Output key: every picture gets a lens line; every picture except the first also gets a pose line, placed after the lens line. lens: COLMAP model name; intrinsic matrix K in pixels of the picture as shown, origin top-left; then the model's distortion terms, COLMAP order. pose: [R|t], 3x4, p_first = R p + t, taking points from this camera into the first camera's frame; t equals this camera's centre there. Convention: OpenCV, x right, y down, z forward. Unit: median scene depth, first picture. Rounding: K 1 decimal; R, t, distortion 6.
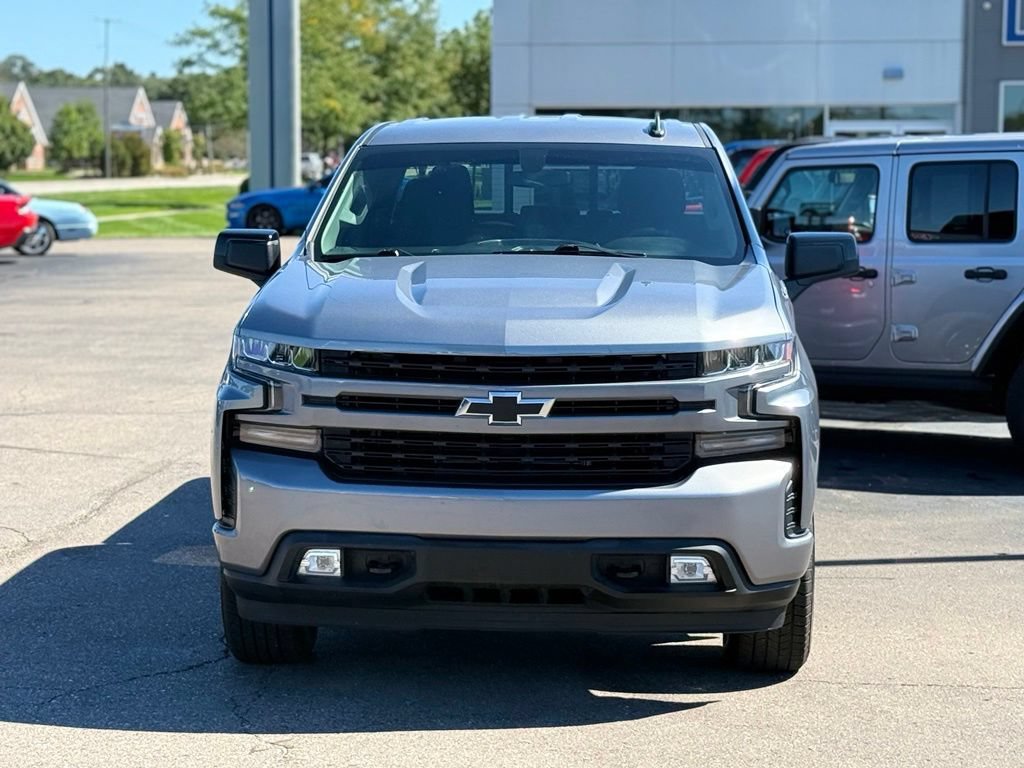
lens RADIAL K [[2357.1, 0, 529.6], [0, 2357.1, 342.6], [0, 0, 1]] dist [0.124890, 0.000000]
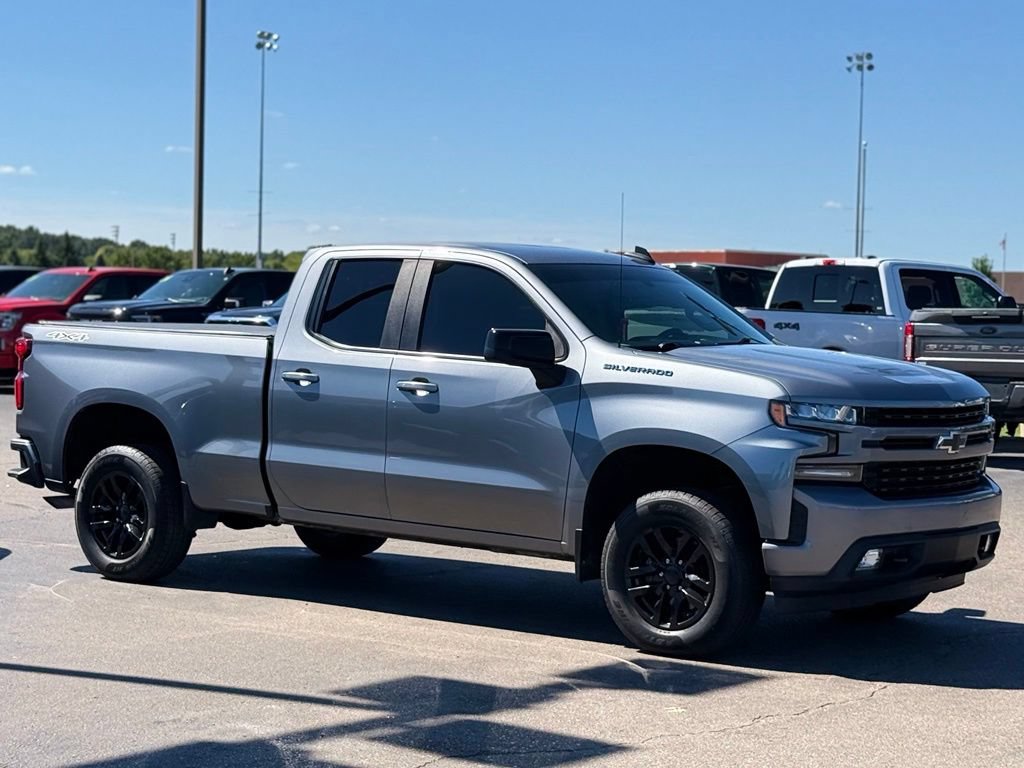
lens RADIAL K [[2195.5, 0, 510.3], [0, 2195.5, 385.4], [0, 0, 1]] dist [0.182054, 0.000000]
pose [[0.566793, -0.015814, 0.823709, -1.041712], [0.058700, 0.998050, -0.021230, 0.004142], [-0.821766, 0.060384, 0.566616, 0.342423]]
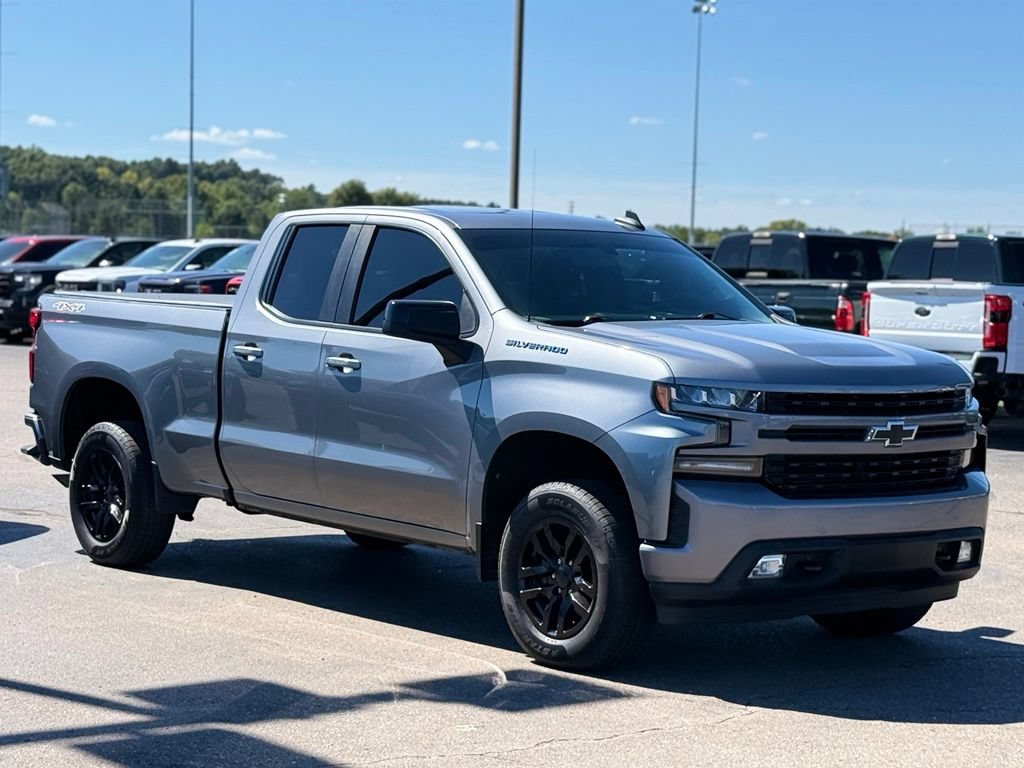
lens RADIAL K [[2307.2, 0, 514.1], [0, 2307.2, 384.3], [0, 0, 1]] dist [0.137700, 0.000000]
pose [[0.733358, -0.012093, 0.679735, -0.808784], [0.039925, 0.998882, -0.025303, 0.019278], [-0.678670, 0.045694, 0.733021, 0.164137]]
